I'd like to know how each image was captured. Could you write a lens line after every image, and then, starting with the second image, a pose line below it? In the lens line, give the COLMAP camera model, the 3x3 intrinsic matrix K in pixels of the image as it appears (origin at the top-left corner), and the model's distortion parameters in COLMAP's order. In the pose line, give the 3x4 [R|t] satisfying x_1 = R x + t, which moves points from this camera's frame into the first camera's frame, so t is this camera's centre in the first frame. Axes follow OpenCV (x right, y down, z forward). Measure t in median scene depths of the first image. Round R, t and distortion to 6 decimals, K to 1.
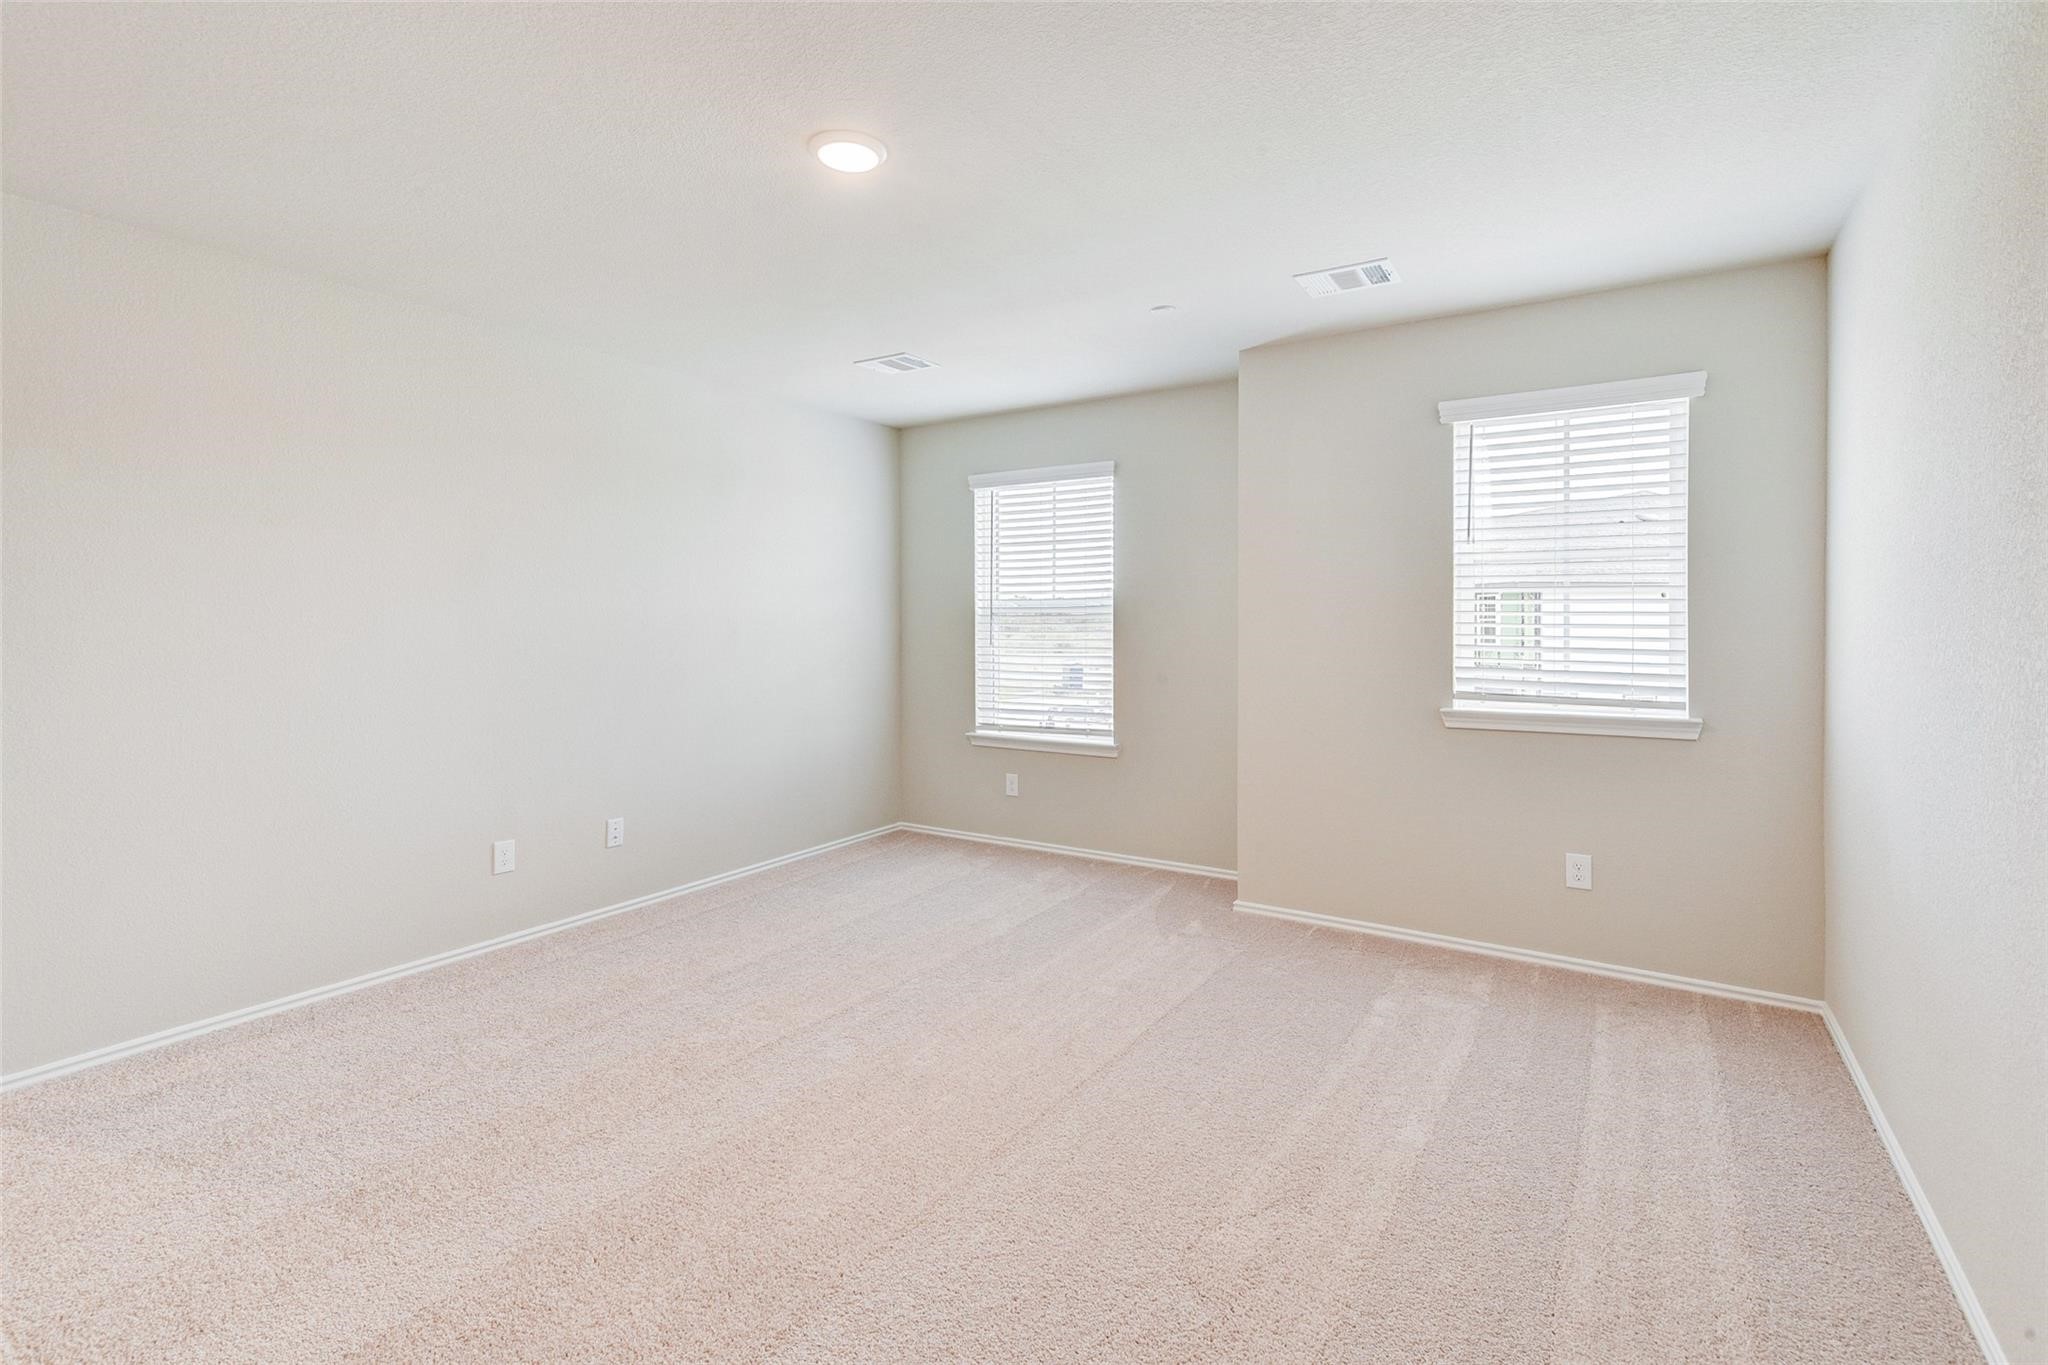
lens RADIAL K [[962.4, 0, 1026.4], [0, 962.4, 637.7], [0, 0, 1]] dist [0.011373, -0.001735]
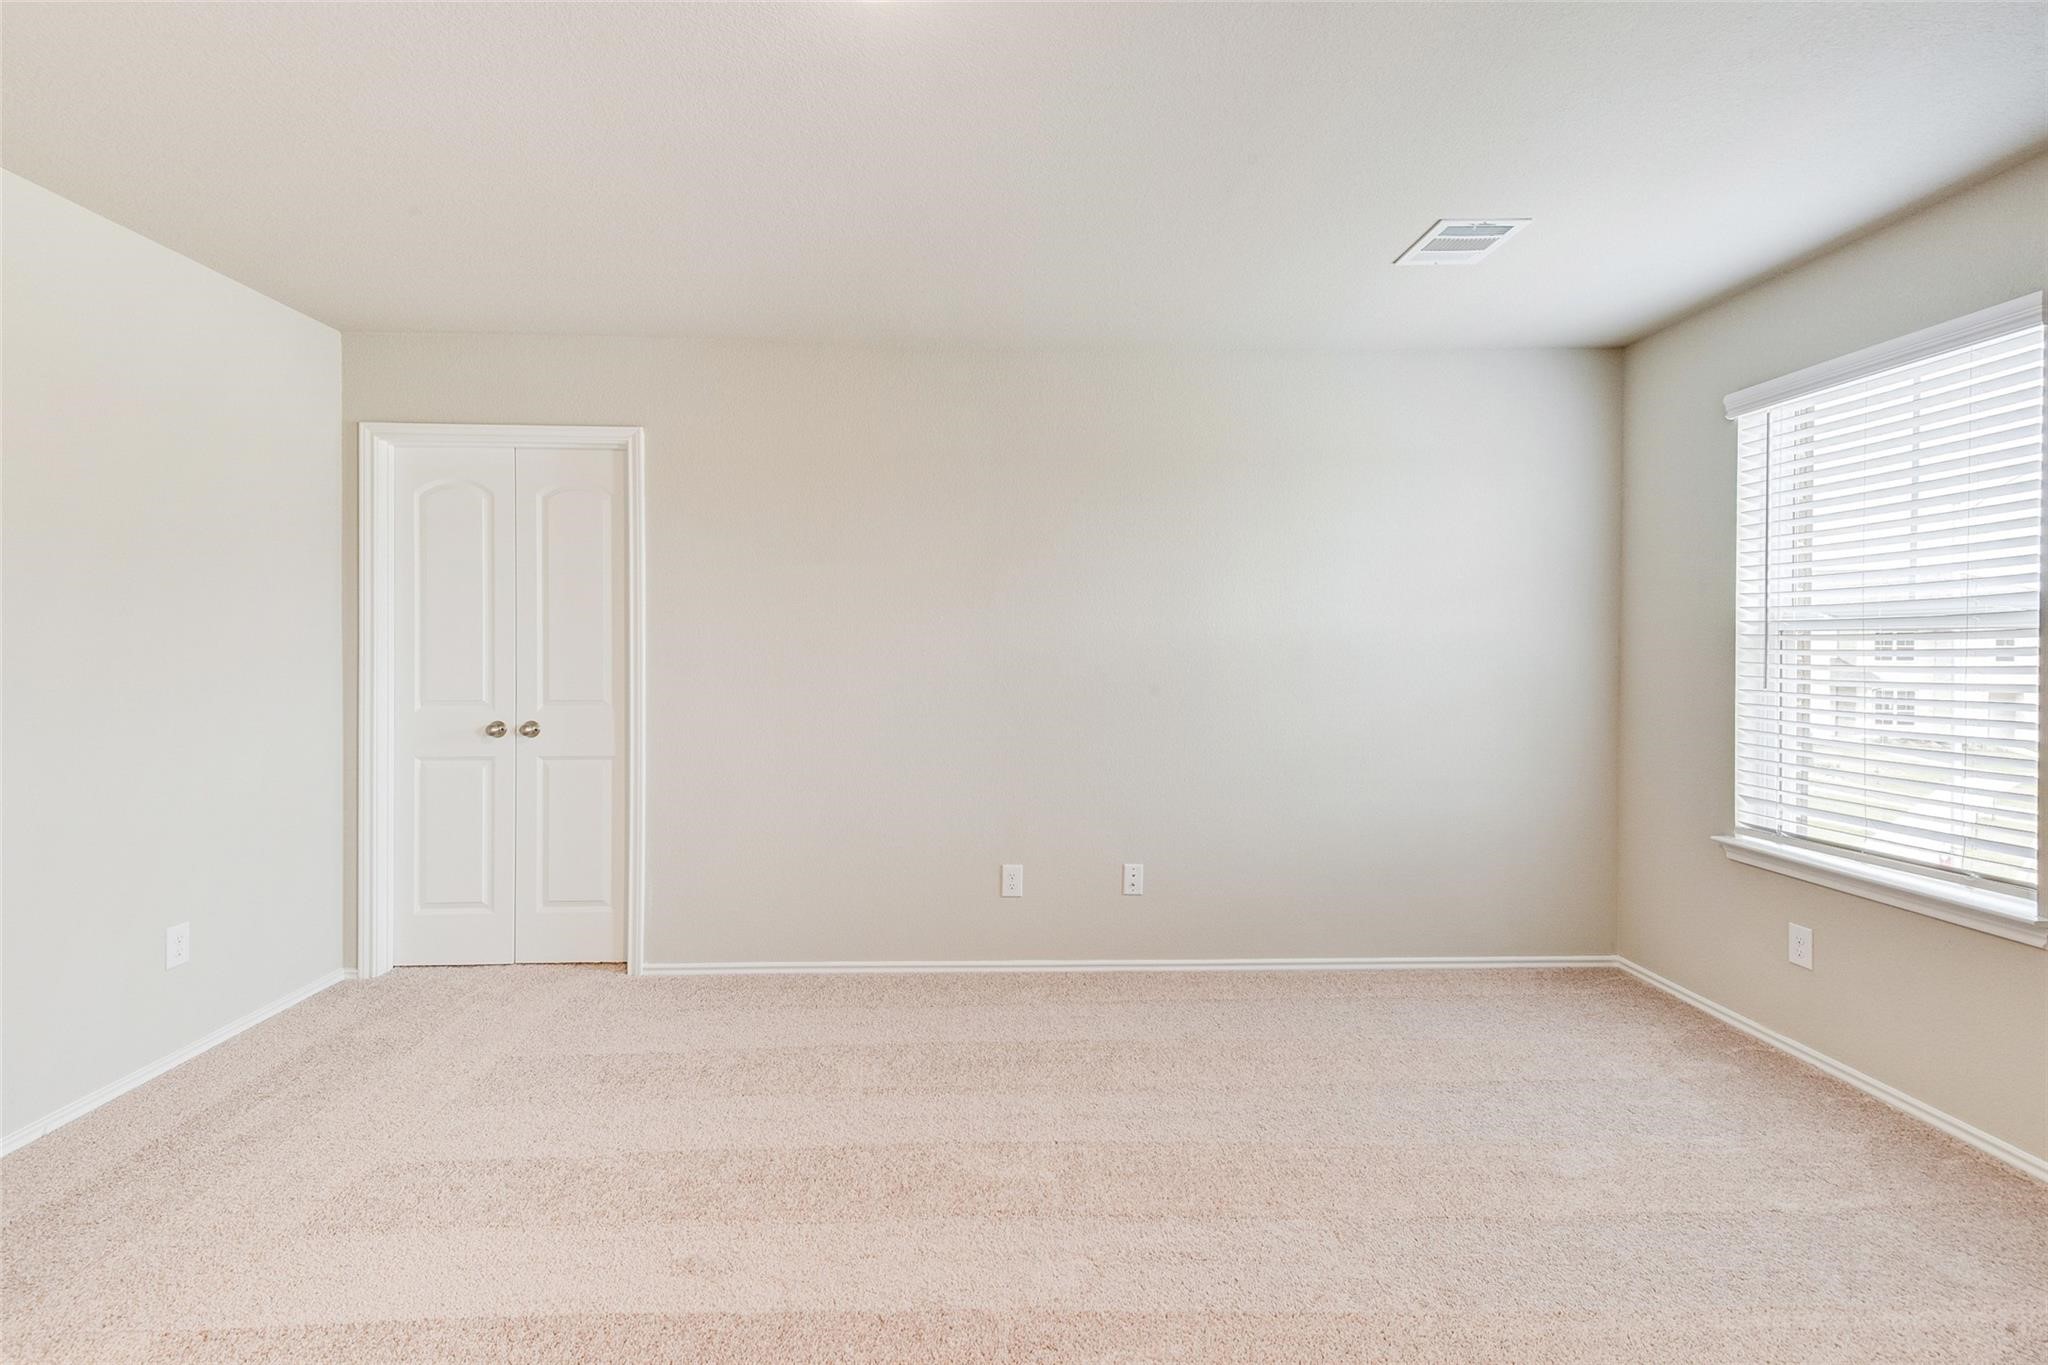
lens RADIAL K [[937.5, 0, 1019.1], [0, 937.5, 661.0], [0, 0, 1]] dist [0.034336, -0.016126]
pose [[0.555596, 0.015070, -0.831316, 0.185725], [-0.018879, 0.999807, 0.005507, -0.003009], [0.831238, 0.012635, 0.555773, 0.331506]]
